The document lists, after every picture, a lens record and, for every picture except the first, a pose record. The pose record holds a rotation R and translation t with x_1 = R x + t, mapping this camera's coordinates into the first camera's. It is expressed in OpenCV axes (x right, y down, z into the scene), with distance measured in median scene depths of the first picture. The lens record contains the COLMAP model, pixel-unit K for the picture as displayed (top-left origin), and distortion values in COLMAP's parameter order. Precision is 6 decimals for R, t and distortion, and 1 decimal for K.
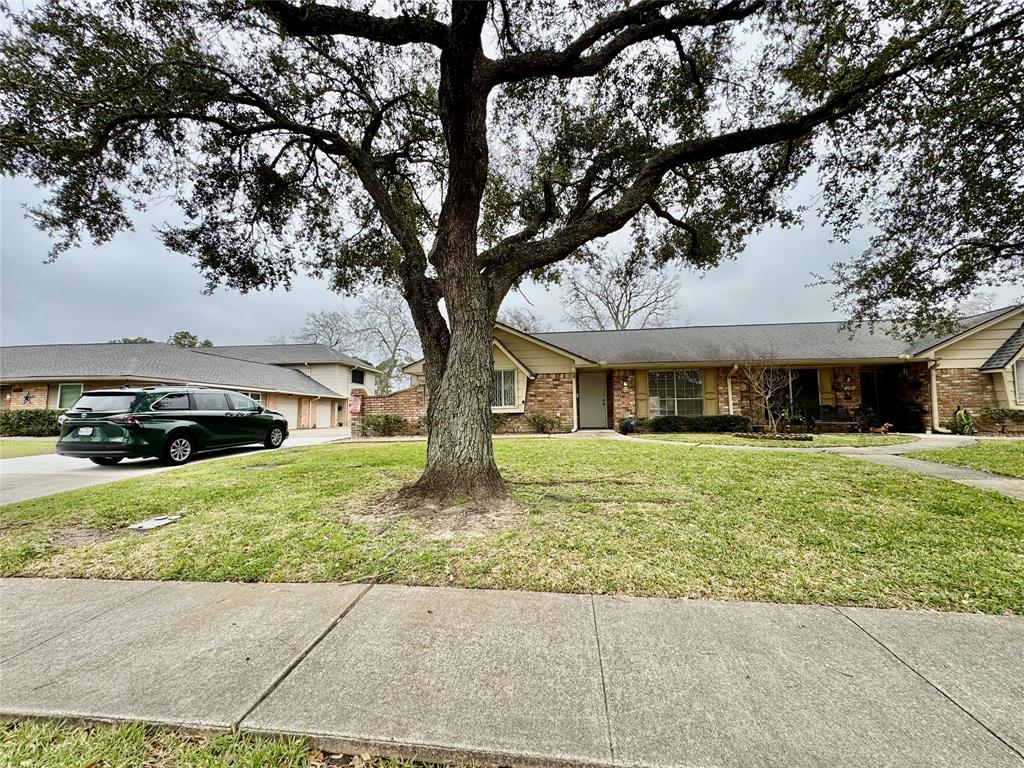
lens RADIAL K [[405.5, 0, 512.7], [0, 405.5, 385.2], [0, 0, 1]] dist [0.000291, 0.000027]
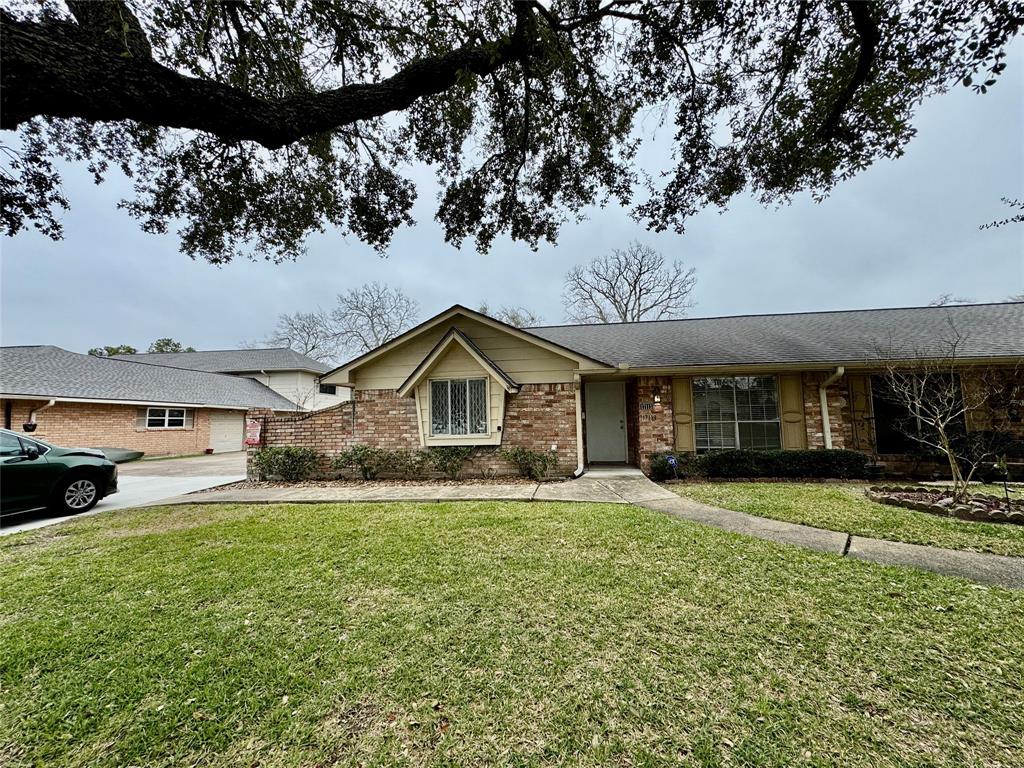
lens RADIAL K [[405.5, 0, 512.7], [0, 405.5, 382.2], [0, 0, 1]] dist [0.000291, 0.000027]
pose [[0.999914, -0.007650, -0.010616, 0.053653], [0.007416, 0.999733, -0.021896, -0.017132], [0.010780, 0.021815, 0.999704, 0.348387]]
